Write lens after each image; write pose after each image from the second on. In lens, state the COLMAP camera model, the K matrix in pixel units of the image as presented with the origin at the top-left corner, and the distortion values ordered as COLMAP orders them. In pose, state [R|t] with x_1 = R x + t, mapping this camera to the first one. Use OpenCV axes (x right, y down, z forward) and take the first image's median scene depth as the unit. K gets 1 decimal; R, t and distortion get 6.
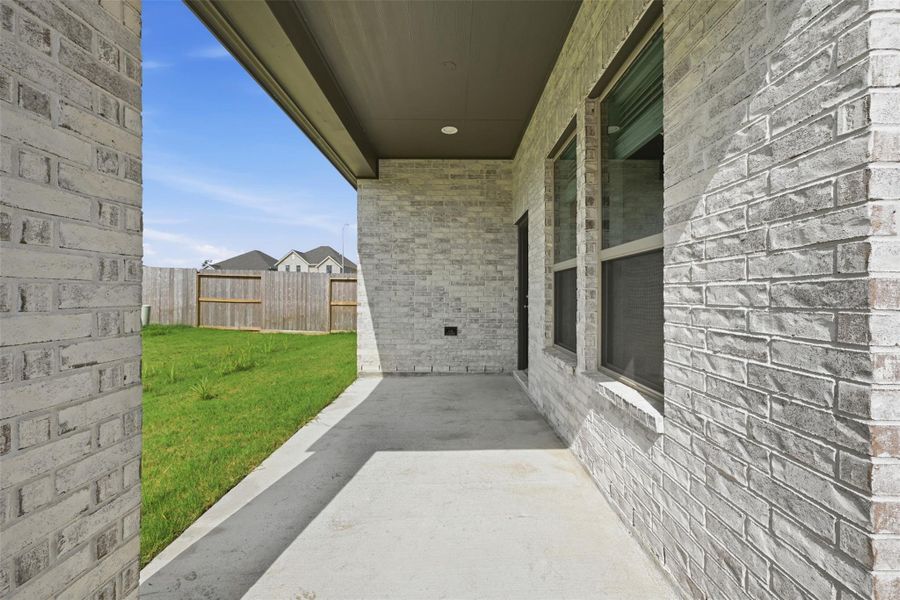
lens RADIAL K [[365.1, 0, 450.2], [0, 365.1, 291.4], [0, 0, 1]] dist [-0.000079, -0.000051]
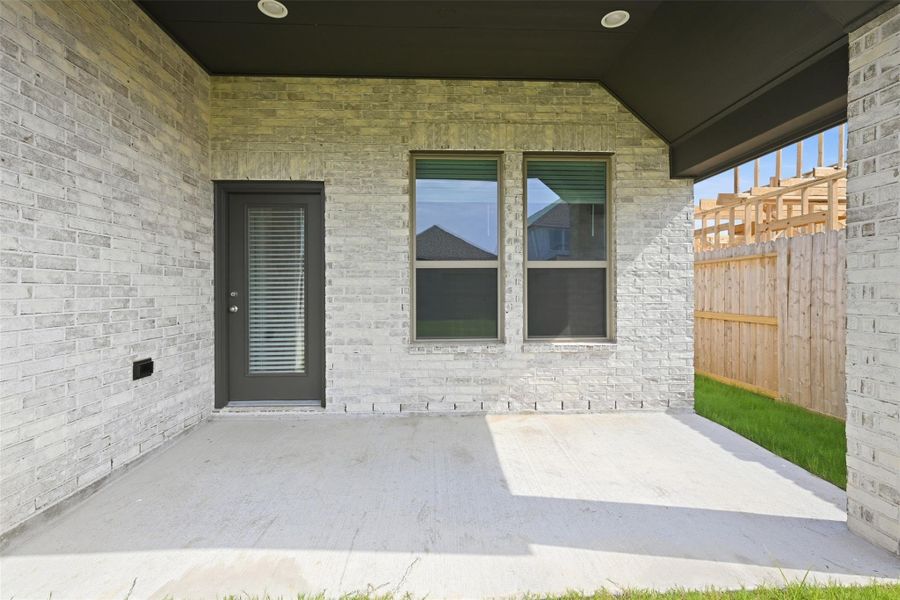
lens RADIAL K [[421.7, 0, 454.3], [0, 421.7, 290.1], [0, 0, 1]] dist [-0.001345, -0.000144]
pose [[-0.057620, -0.004016, 0.998330, -0.571189], [-0.005557, 0.999978, 0.003702, 0.000946], [-0.998323, -0.005335, -0.057641, 0.622909]]
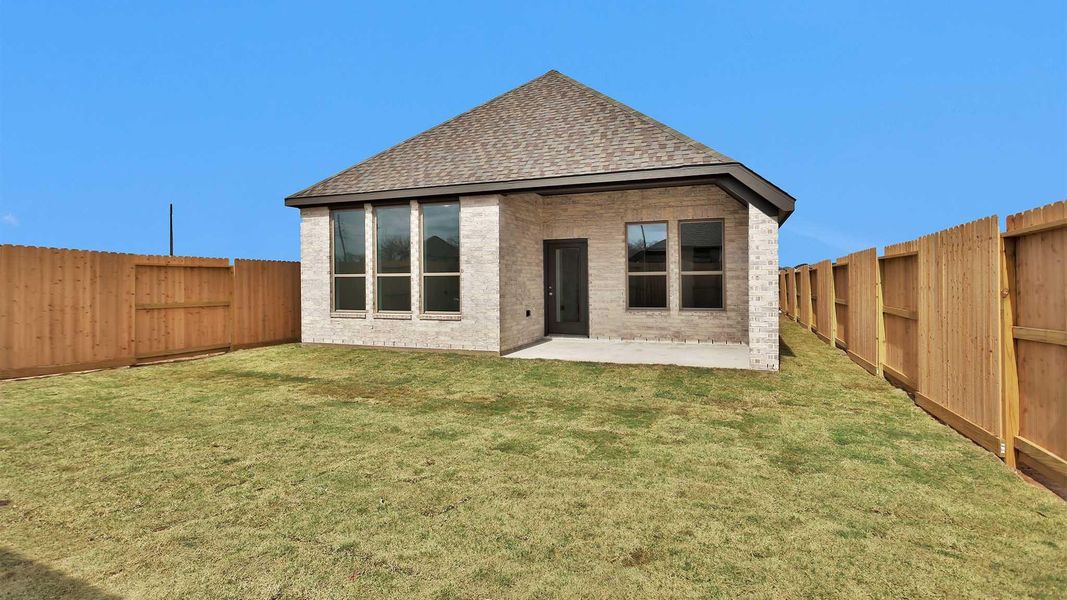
lens RADIAL K [[559.3, 0, 535.7], [0, 559.3, 269.3], [0, 0, 1]] dist [-0.001808, -0.000415]
pose [[0.339561, 0.013403, 0.940489, -1.985302], [0.001512, 0.999889, -0.014796, -0.027855], [-0.940583, 0.006446, 0.339503, 0.248886]]
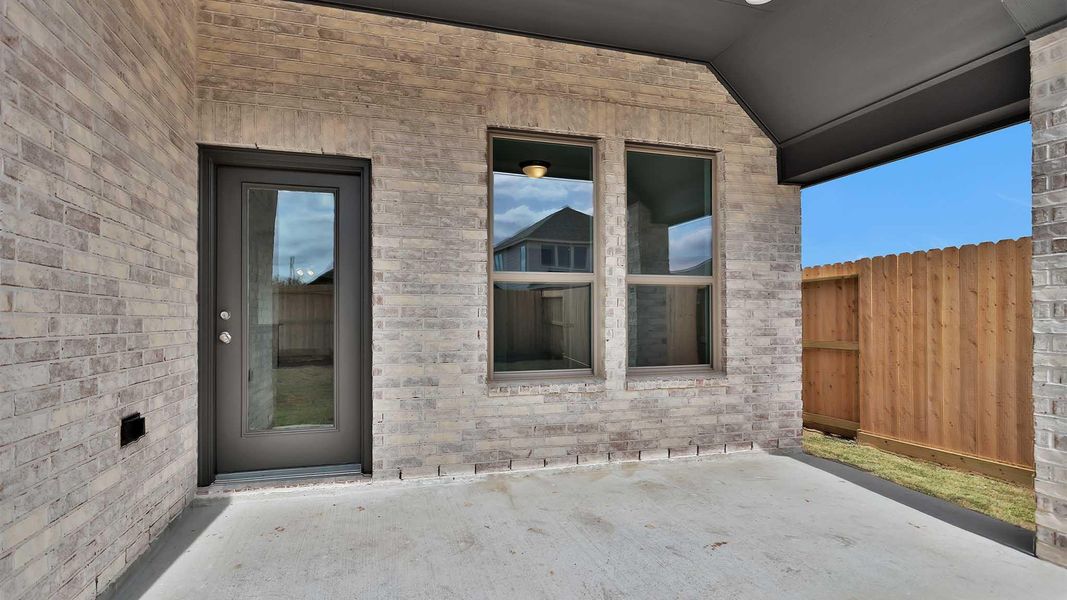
lens RADIAL K [[536.6, 0, 530.8], [0, 536.6, 319.0], [0, 0, 1]] dist [-0.001223, -0.001614]
pose [[-0.297452, -0.000625, 0.954736, -0.519747], [-0.006900, 0.999975, -0.001495, 0.014809], [-0.954712, -0.007032, -0.297449, 0.814865]]
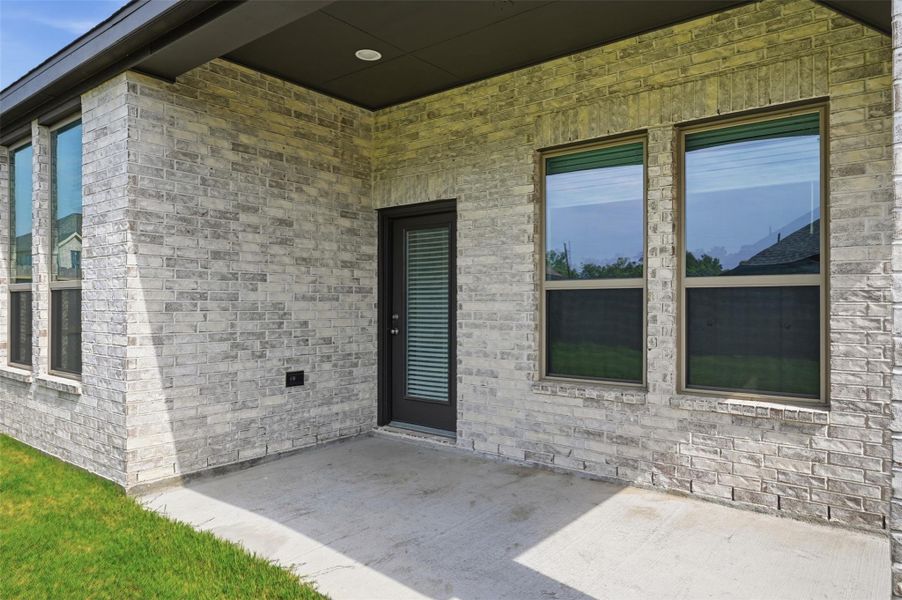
lens RADIAL K [[604.5, 0, 451.0], [0, 604.5, 300.0], [0, 0, 1]] dist [-0.002292, -0.000359]
pose [[0.619080, 0.001334, 0.785326, -0.602318], [-0.006045, 0.999977, 0.003067, -0.022031], [-0.785304, -0.006646, 0.619074, 0.205307]]
